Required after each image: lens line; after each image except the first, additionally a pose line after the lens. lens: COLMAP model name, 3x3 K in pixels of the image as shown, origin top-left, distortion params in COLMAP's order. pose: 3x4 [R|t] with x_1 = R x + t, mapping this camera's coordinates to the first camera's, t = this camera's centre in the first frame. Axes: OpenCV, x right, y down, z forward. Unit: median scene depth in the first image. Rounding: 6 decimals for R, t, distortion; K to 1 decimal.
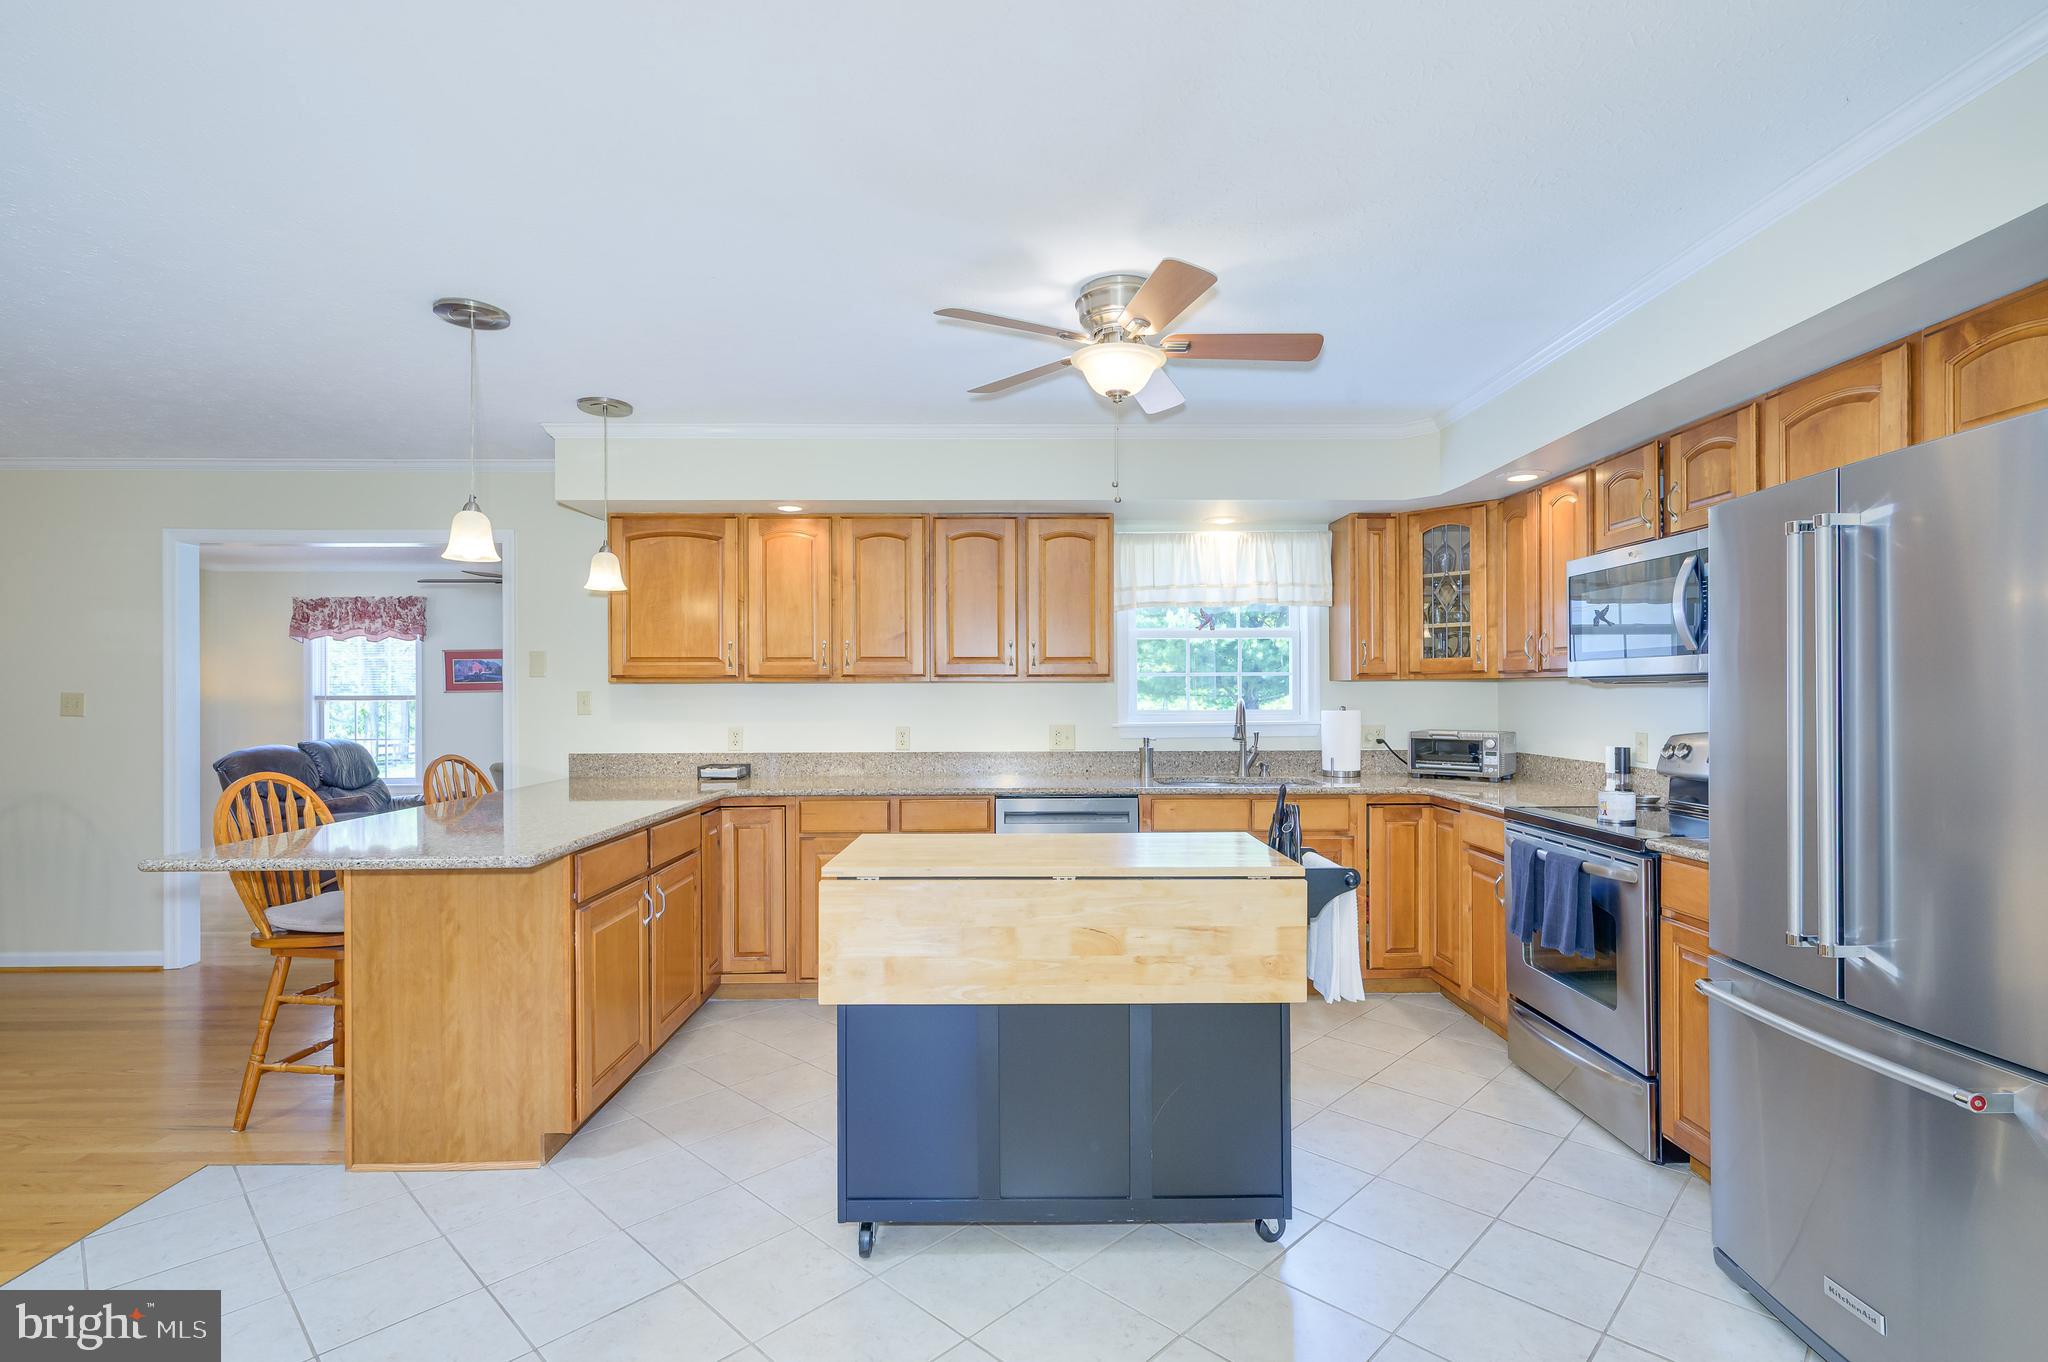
lens RADIAL K [[960.8, 0, 1032.4], [0, 960.8, 691.5], [0, 0, 1]] dist [0.000126, 0.000382]
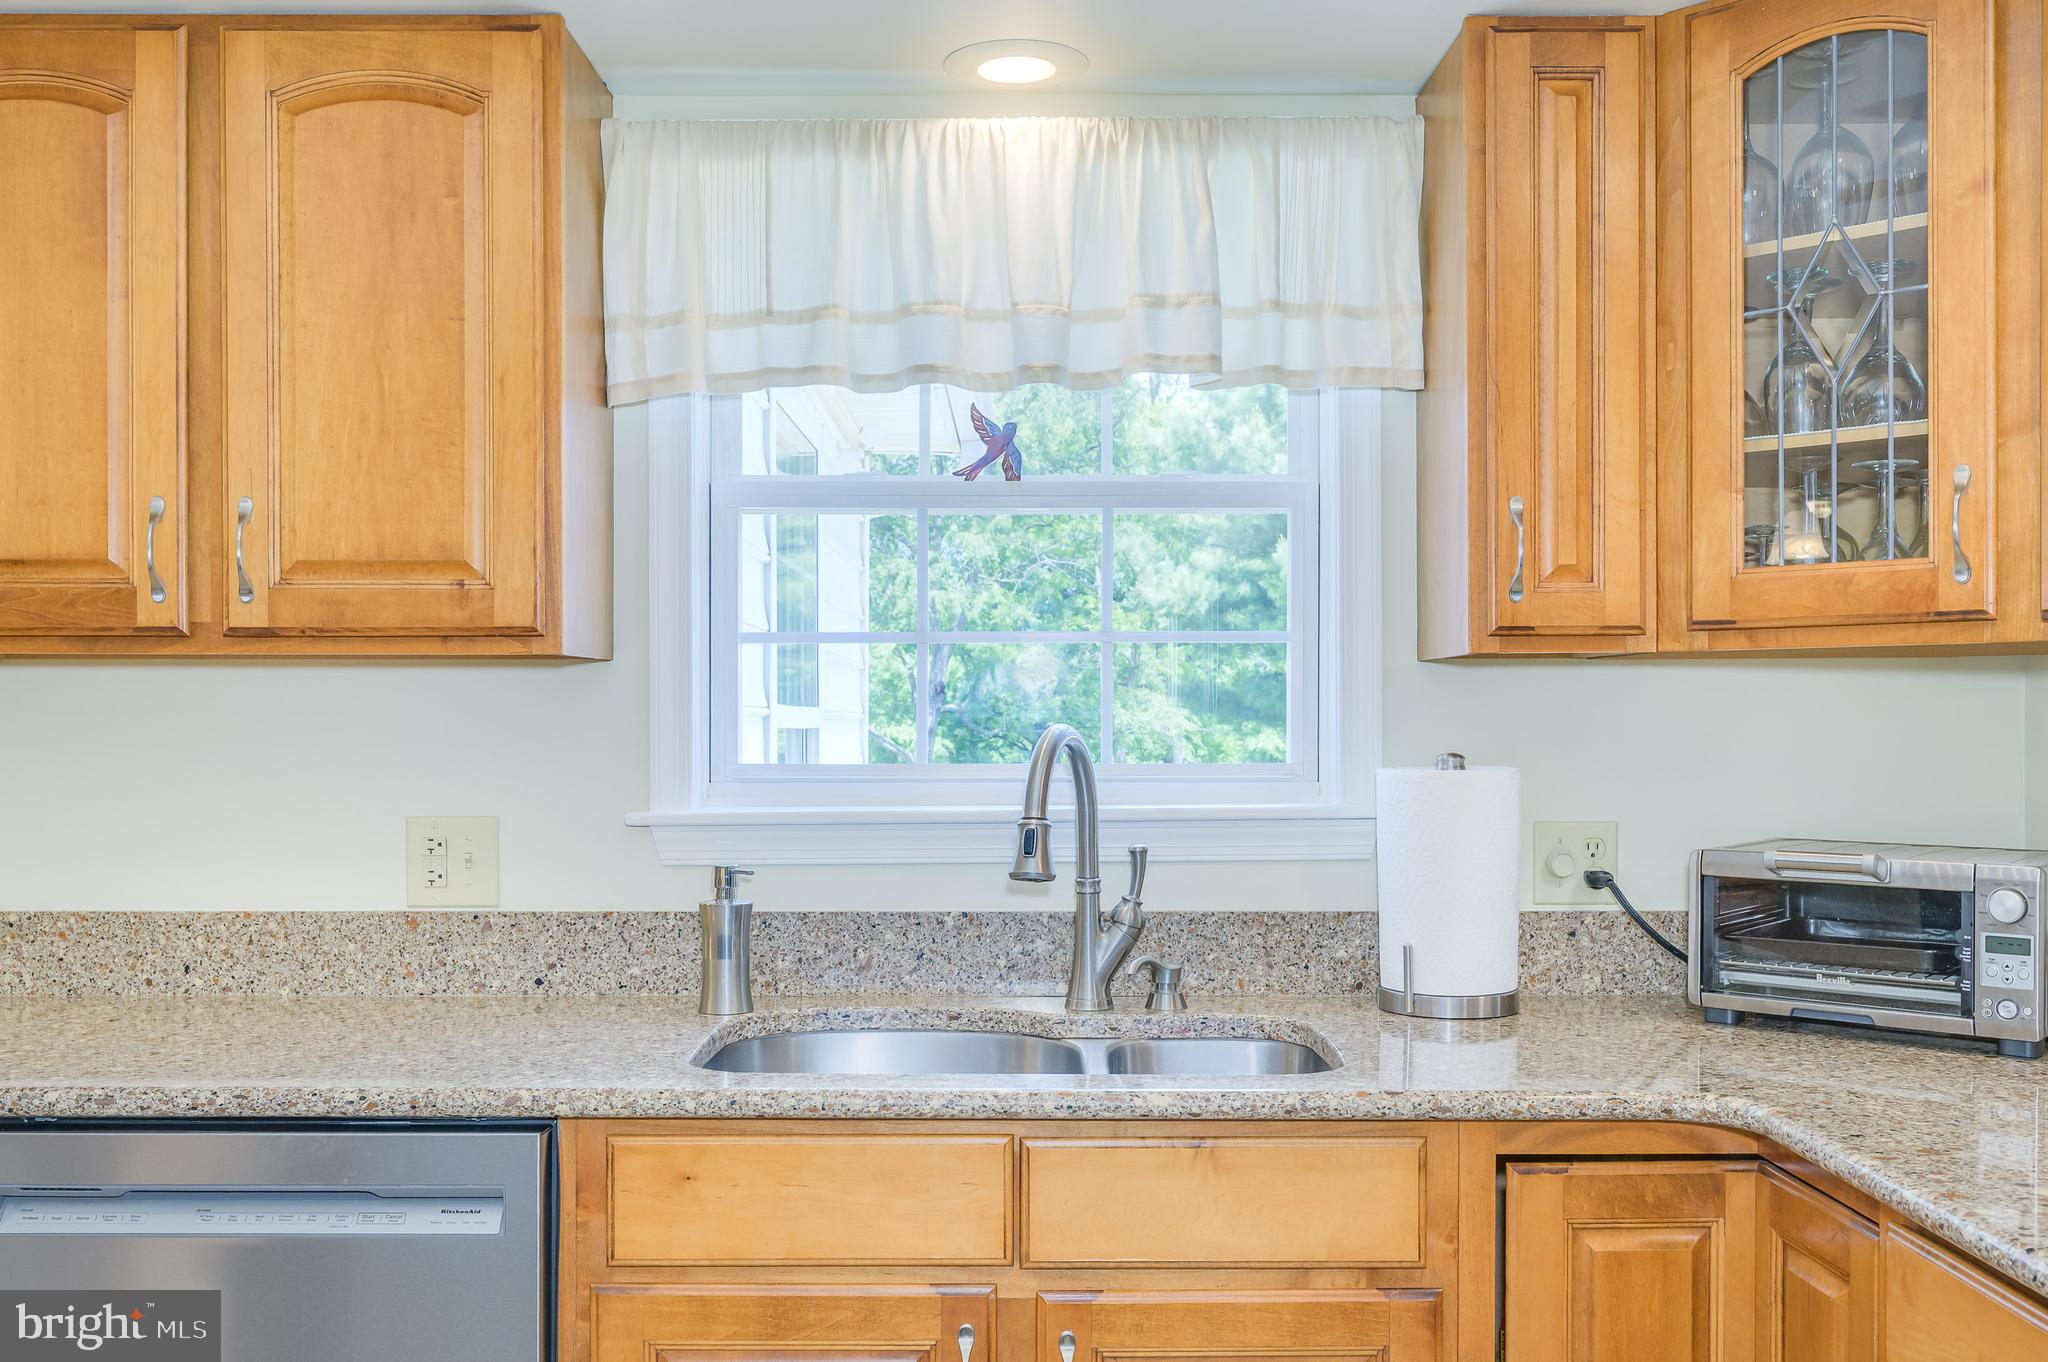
lens RADIAL K [[1878.8, 0, 1053.0], [0, 1878.8, 725.0], [0, 0, 1]] dist [0.002583, -0.004312]
pose [[0.999959, 0.002635, -0.008618, 0.222080], [-0.002590, 0.999983, 0.005220, 0.005188], [0.008632, -0.005198, 0.999949, 0.485570]]
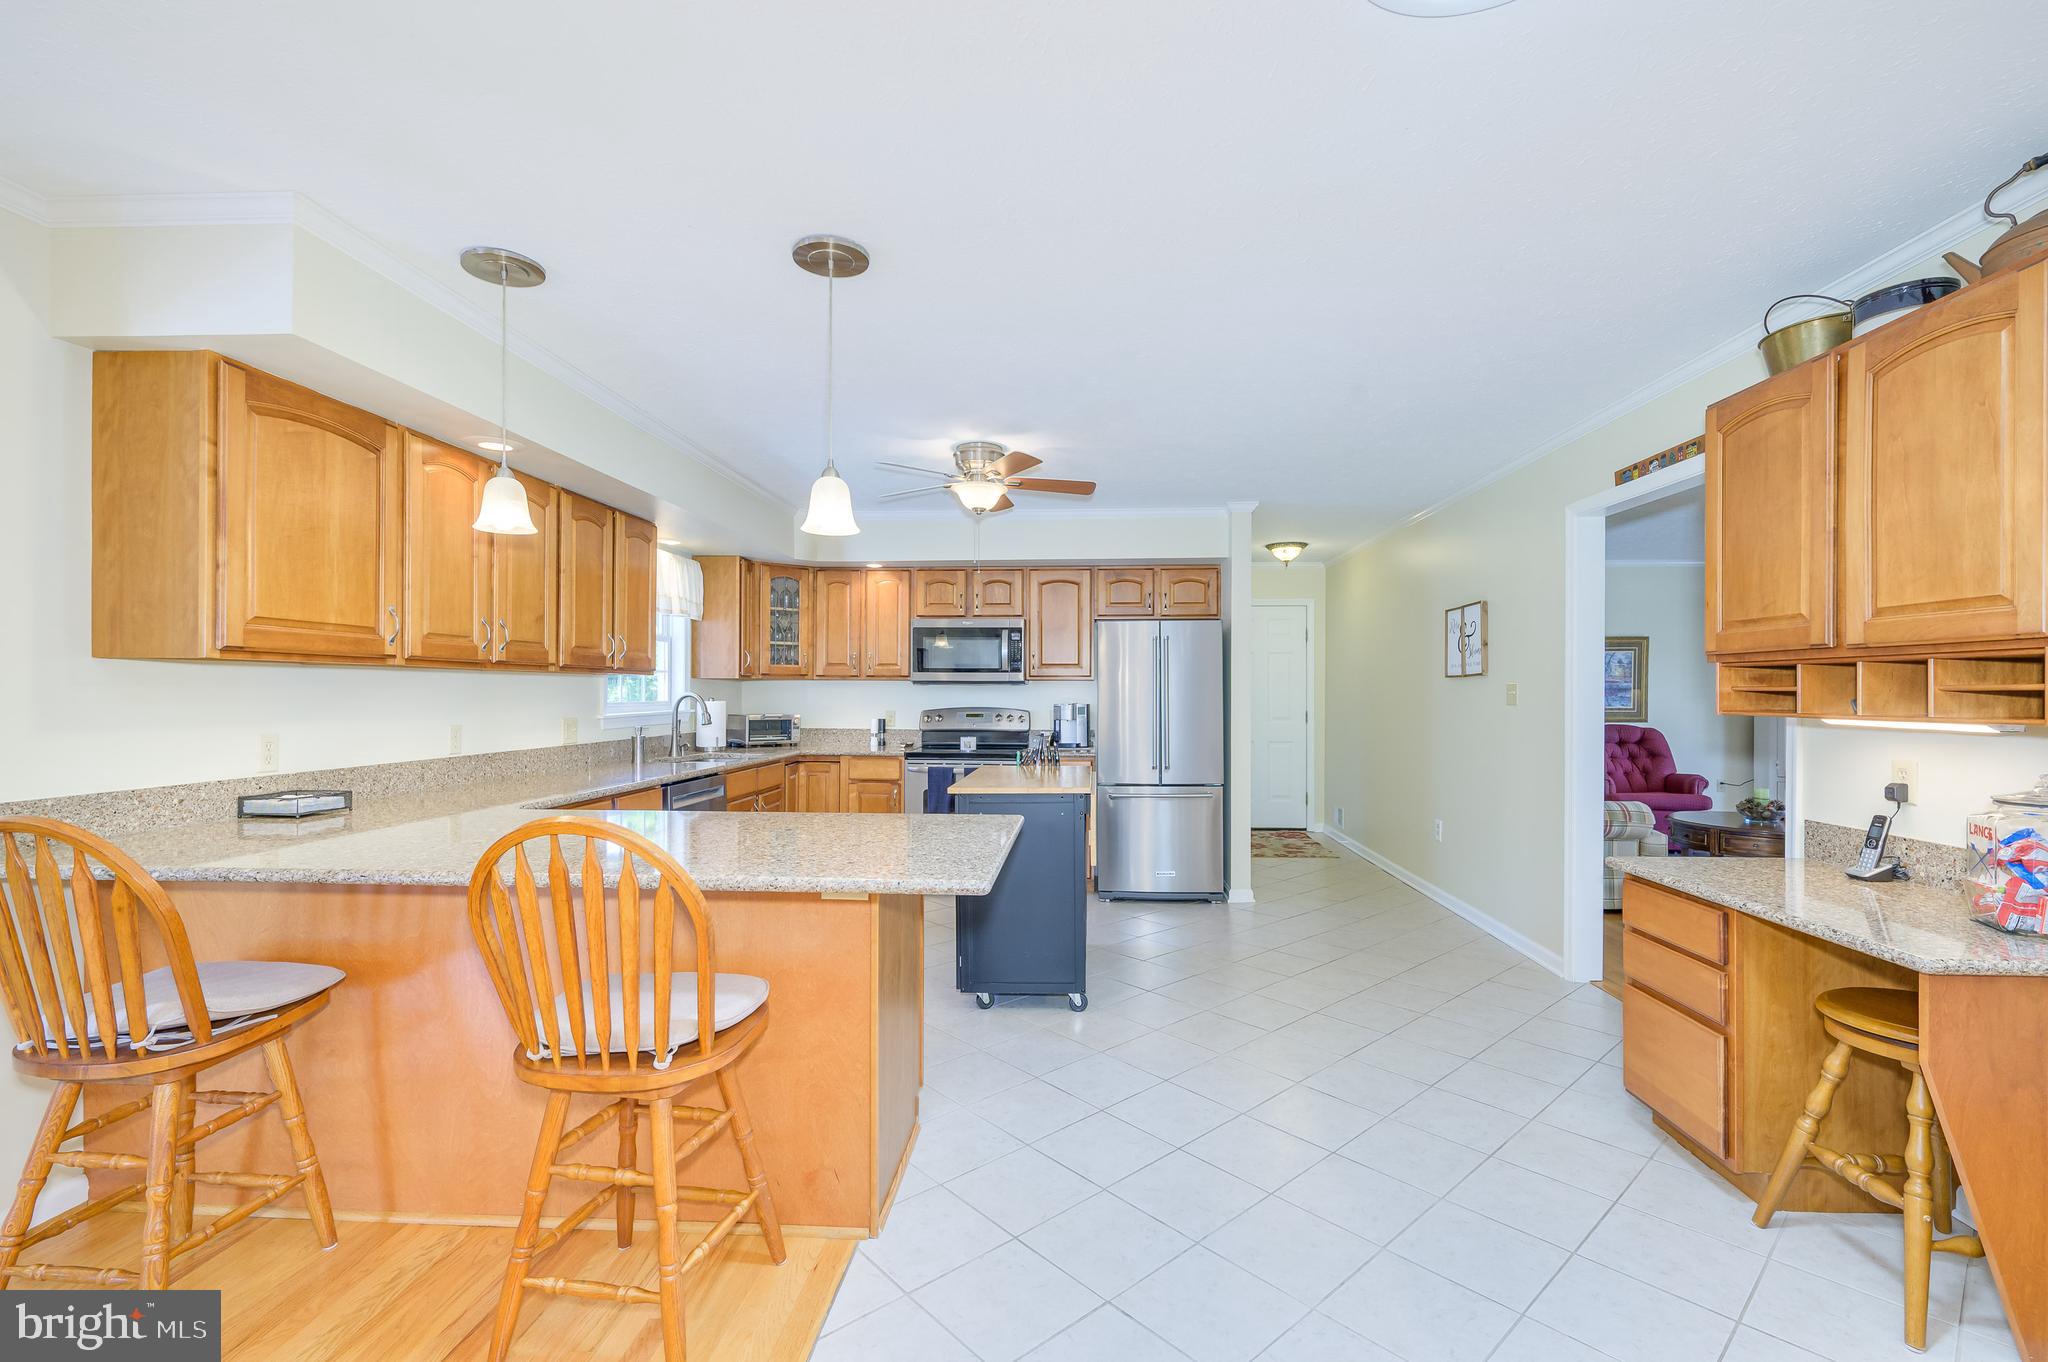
lens RADIAL K [[918.4, 0, 1031.1], [0, 918.4, 691.9], [0, 0, 1]] dist [-0.000471, -0.000200]
pose [[0.063893, 0.003548, 0.997950, -0.936868], [-0.006239, 0.999976, -0.003156, 0.008575], [-0.997937, -0.006025, 0.063914, 0.502684]]
